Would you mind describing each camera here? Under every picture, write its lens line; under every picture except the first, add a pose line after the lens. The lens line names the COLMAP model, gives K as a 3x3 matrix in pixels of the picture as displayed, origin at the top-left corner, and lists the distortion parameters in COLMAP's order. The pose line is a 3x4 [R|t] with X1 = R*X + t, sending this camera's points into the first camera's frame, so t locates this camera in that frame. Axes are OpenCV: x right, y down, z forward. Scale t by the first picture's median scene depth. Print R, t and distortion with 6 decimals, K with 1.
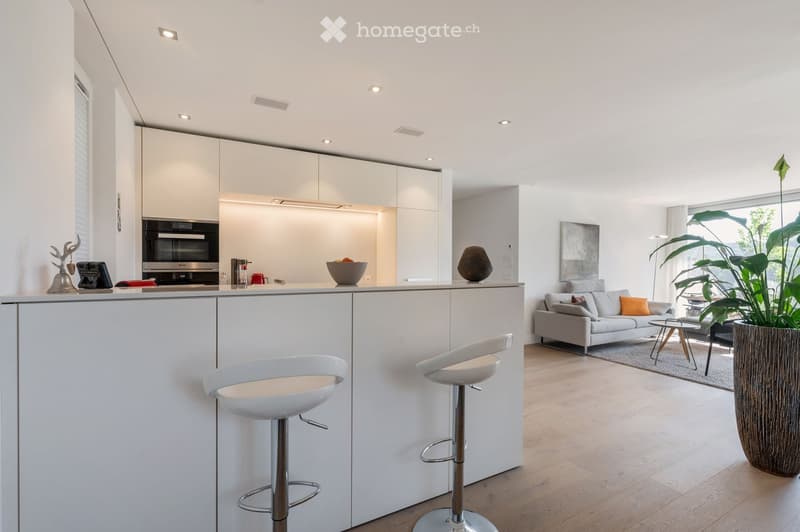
lens RADIAL K [[363.6, 0, 400.0], [0, 363.6, 266.0], [0, 0, 1]] dist [0.001442, 0.000328]
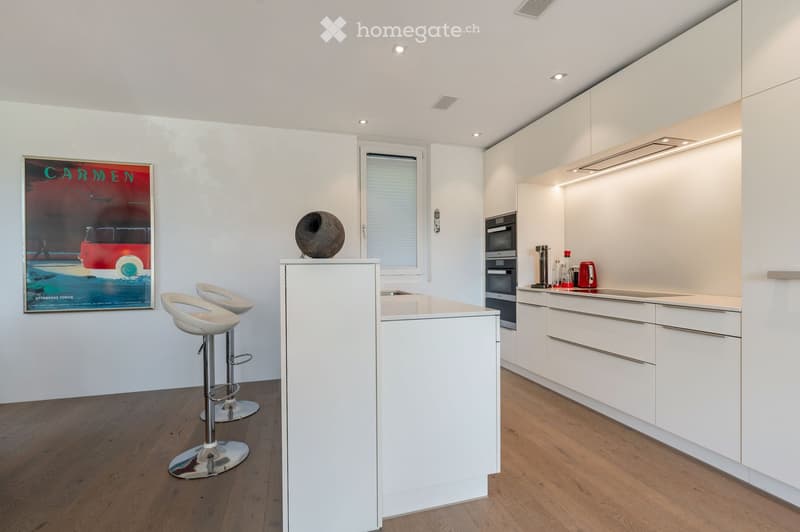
lens RADIAL K [[363.6, 0, 400.0], [0, 363.6, 266.0], [0, 0, 1]] dist [0.001442, 0.000328]
pose [[-0.212614, -0.002597, -0.977133, 0.535278], [-0.005177, 0.999985, -0.001531, 0.035792], [0.977123, 0.004733, -0.212624, 0.787356]]
